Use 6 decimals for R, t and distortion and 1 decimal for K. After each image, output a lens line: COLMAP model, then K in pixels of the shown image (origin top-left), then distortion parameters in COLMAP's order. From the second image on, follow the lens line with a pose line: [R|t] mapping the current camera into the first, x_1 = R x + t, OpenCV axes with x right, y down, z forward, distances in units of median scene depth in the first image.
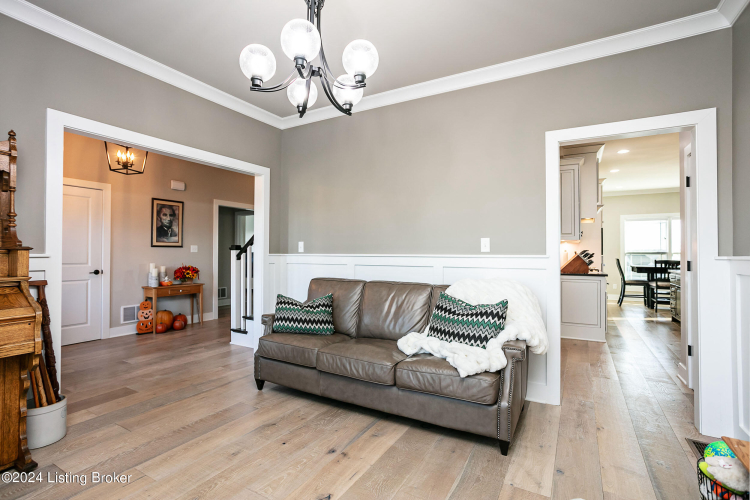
lens RADIAL K [[363.4, 0, 375.0], [0, 363.4, 250.0], [0, 0, 1]] dist [-0.003329, 0.000107]
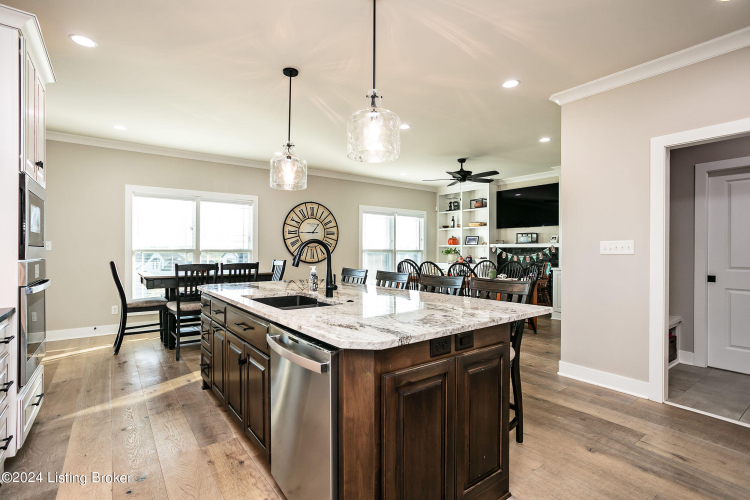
lens RADIAL K [[363.4, 0, 375.0], [0, 363.4, 250.0], [0, 0, 1]] dist [-0.003329, 0.000107]
pose [[0.409903, -0.002327, 0.912126, 0.355147], [-0.005871, 0.999969, 0.005189, -0.001039], [-0.912110, -0.007482, 0.409877, 0.450253]]
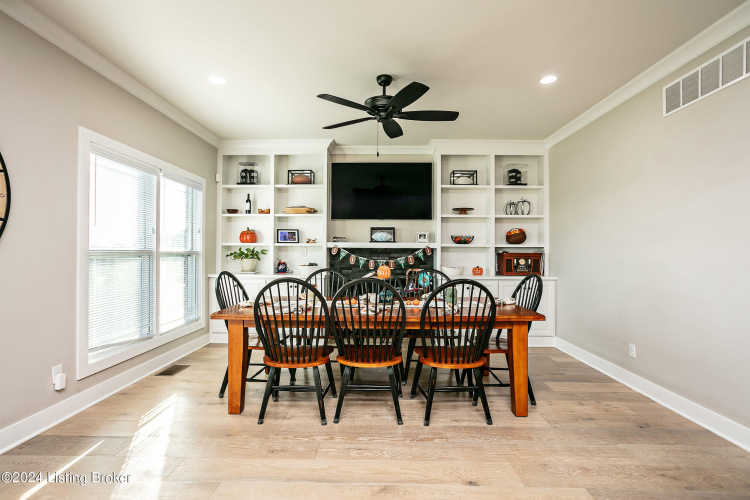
lens RADIAL K [[363.4, 0, 375.0], [0, 363.4, 250.0], [0, 0, 1]] dist [-0.003329, 0.000107]
pose [[-0.472537, -0.002704, 0.881307, 0.701584], [-0.009437, 0.999953, -0.001992, -0.000293], [-0.881260, -0.009258, -0.472541, 0.731464]]
